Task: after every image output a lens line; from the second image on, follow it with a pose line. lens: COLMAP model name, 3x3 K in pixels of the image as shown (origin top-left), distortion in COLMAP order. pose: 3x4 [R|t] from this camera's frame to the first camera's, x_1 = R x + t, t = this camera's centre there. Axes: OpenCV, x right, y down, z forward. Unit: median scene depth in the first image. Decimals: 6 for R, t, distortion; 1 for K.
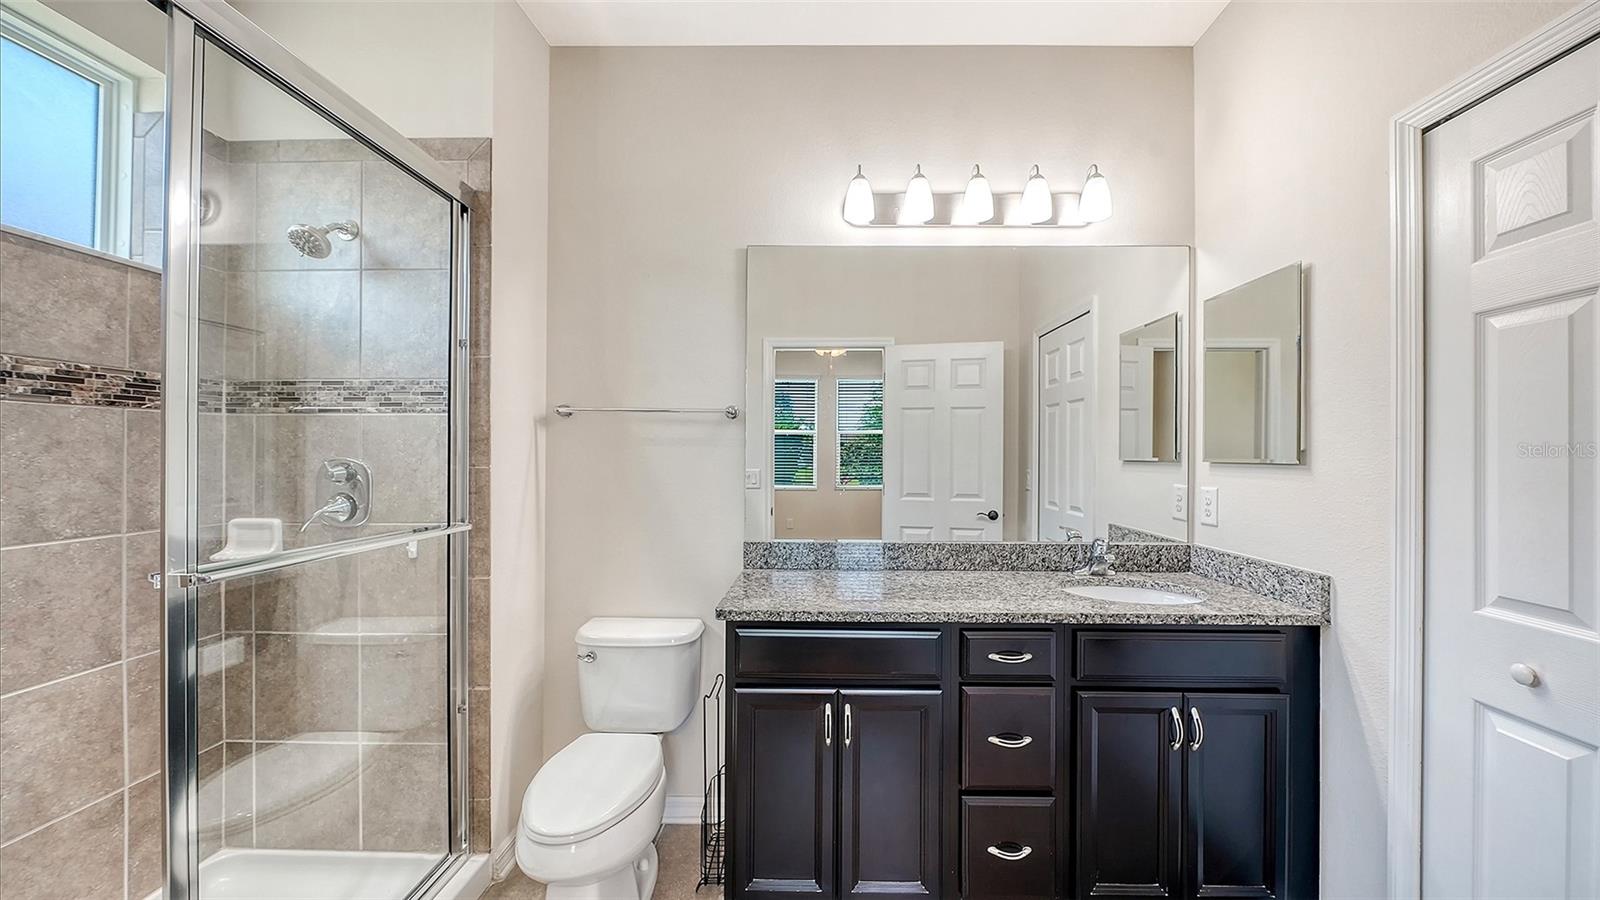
lens RADIAL K [[566.0, 0, 809.5], [0, 566.0, 456.5], [0, 0, 1]] dist [-0.000683, -0.000068]
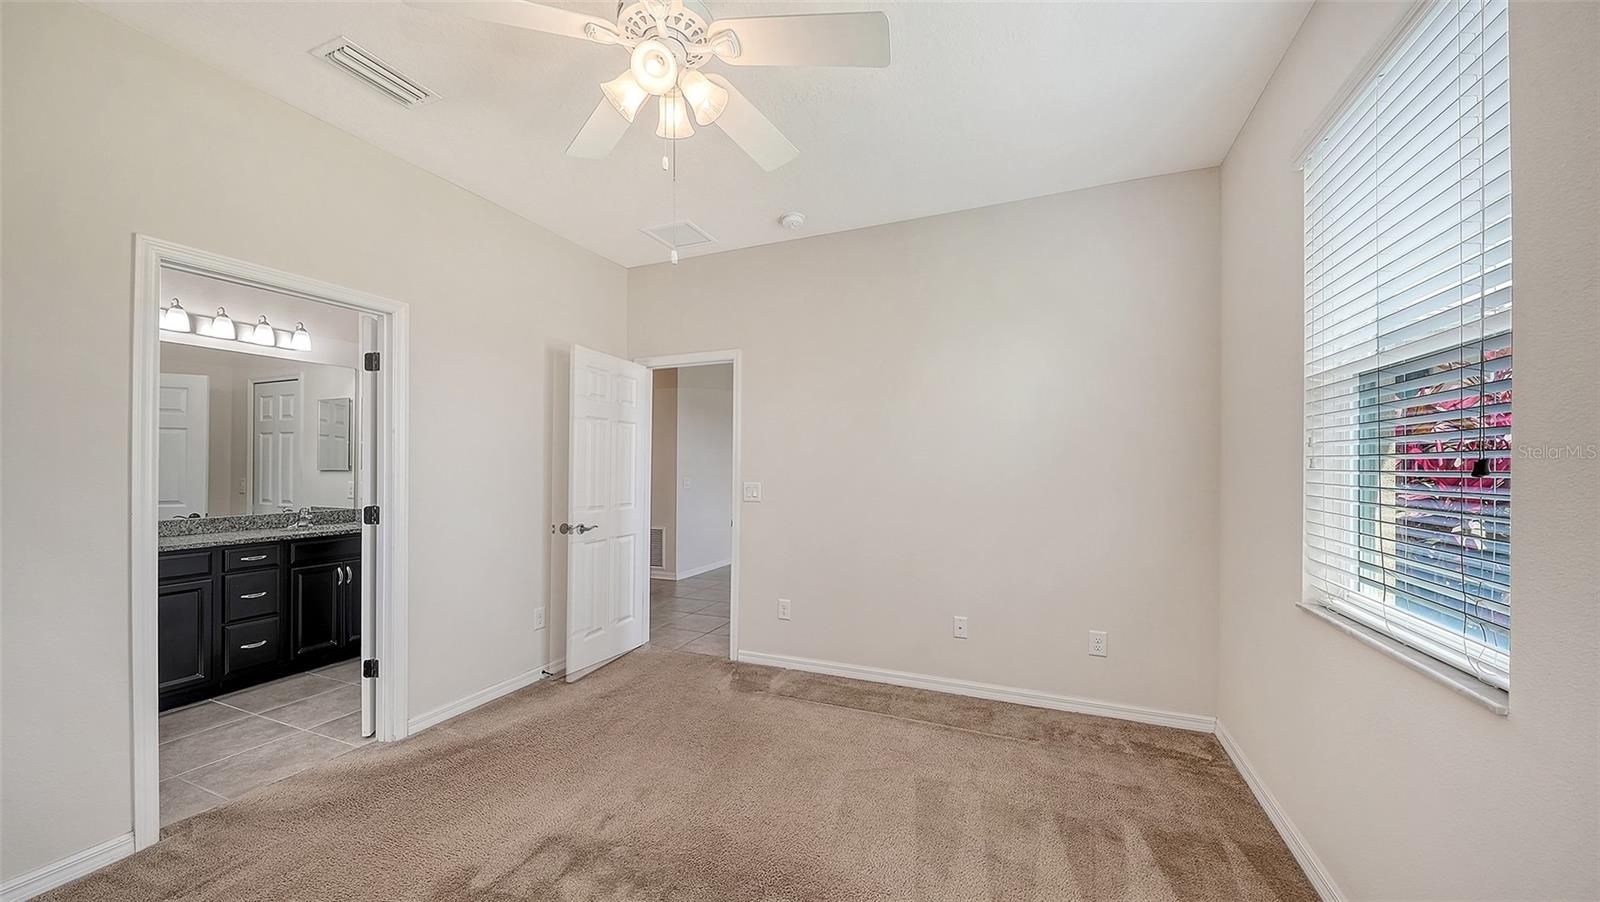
lens RADIAL K [[546.2, 0, 808.8], [0, 546.2, 463.5], [0, 0, 1]] dist [0.000867, 0.000005]
pose [[0.353258, 0.000284, 0.935526, -0.665763], [0.003101, 0.999994, -0.001474, -0.009240], [-0.935521, 0.003422, 0.353255, -1.357176]]
